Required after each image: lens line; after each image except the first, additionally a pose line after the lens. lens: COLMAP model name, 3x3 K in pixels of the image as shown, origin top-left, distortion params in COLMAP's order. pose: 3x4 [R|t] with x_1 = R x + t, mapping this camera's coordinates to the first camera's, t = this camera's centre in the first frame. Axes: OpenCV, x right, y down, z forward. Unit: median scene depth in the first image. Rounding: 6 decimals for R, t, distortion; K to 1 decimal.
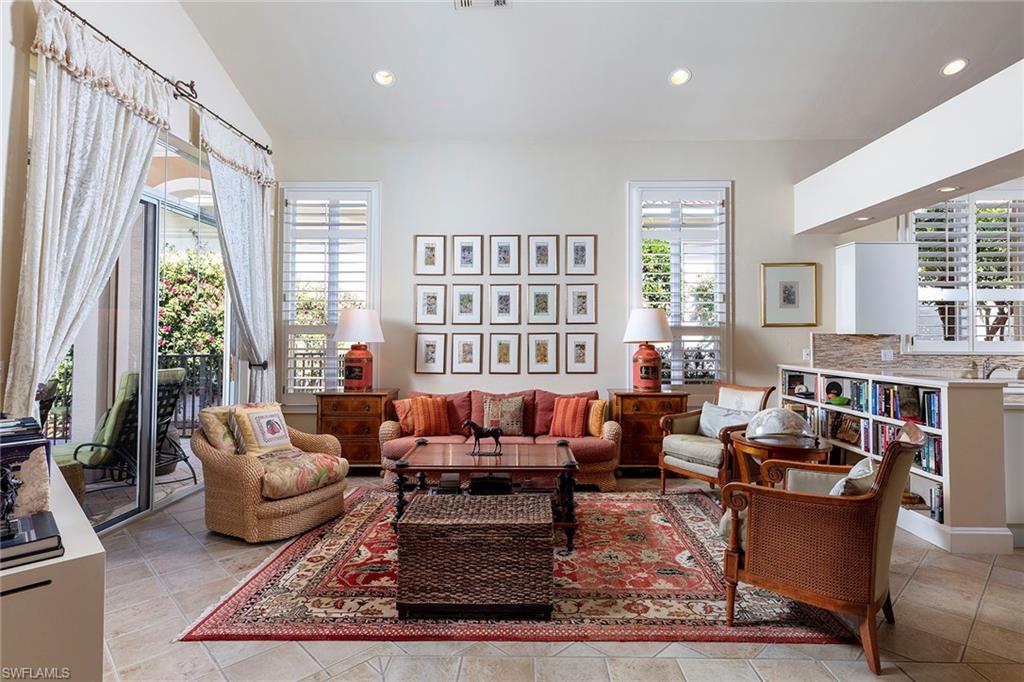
lens RADIAL K [[509.3, 0, 508.0], [0, 509.3, 338.6], [0, 0, 1]] dist [0.006131, 0.001936]
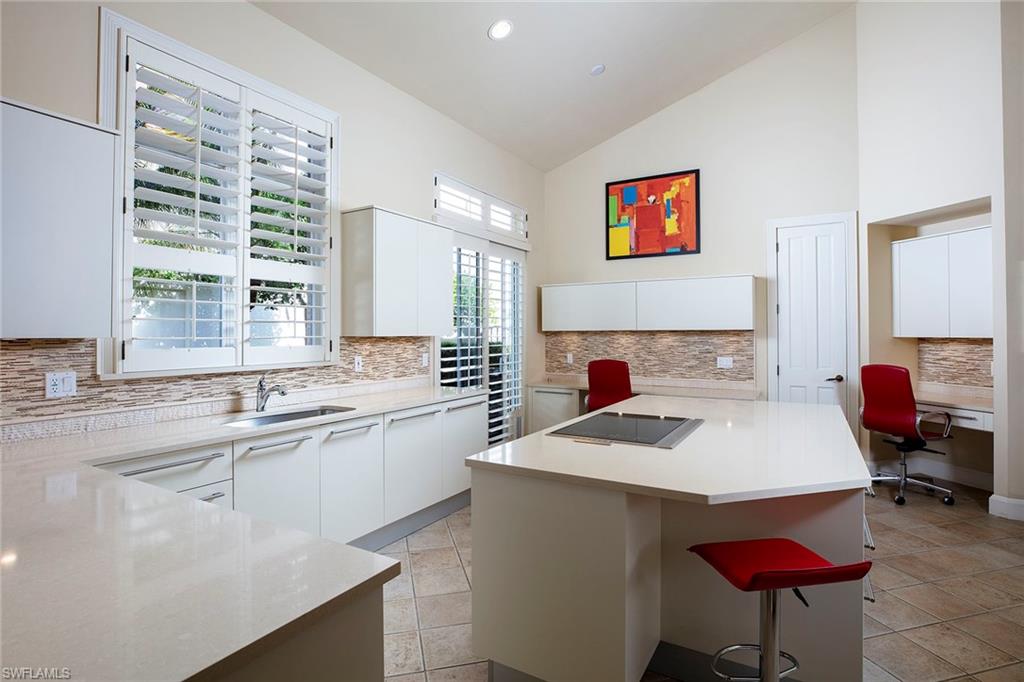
lens RADIAL K [[518.5, 0, 509.6], [0, 518.5, 331.8], [0, 0, 1]] dist [-0.002560, -0.000349]
pose [[0.529335, -0.004863, 0.848399, 0.564791], [-0.022800, 0.999541, 0.019955, -0.031283], [-0.848106, -0.029907, 0.528981, 0.429731]]
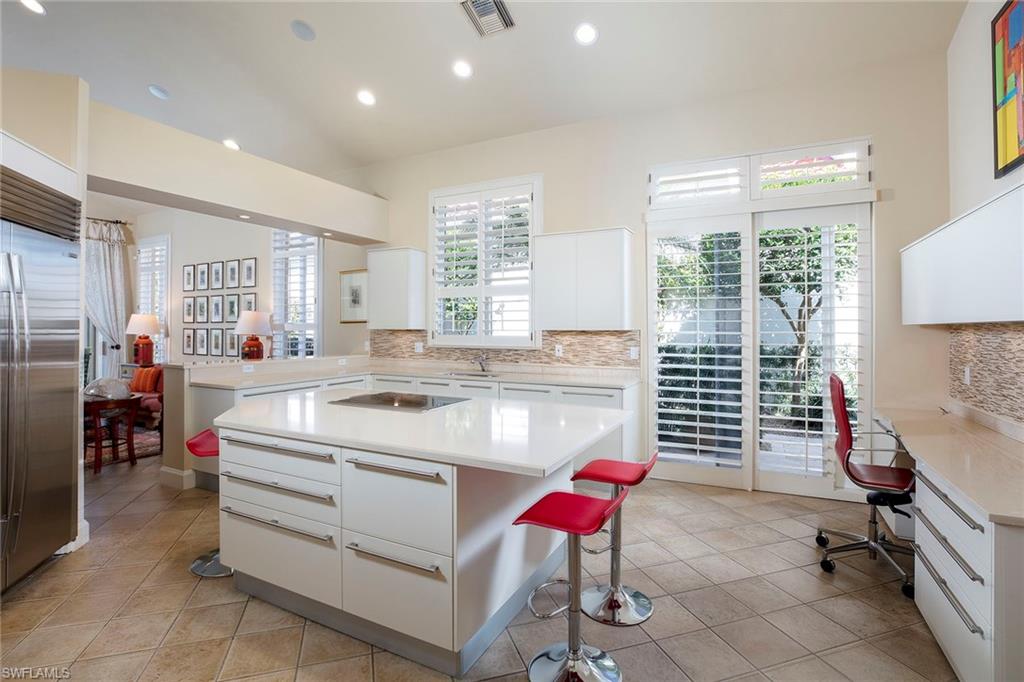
lens RADIAL K [[467.7, 0, 517.5], [0, 467.7, 324.4], [0, 0, 1]] dist [-0.000846, -0.000367]
pose [[0.893422, -0.007539, -0.449155, 1.388303], [0.016437, 0.999738, 0.015915, -0.030906], [0.448917, -0.021602, 0.893312, 0.184381]]
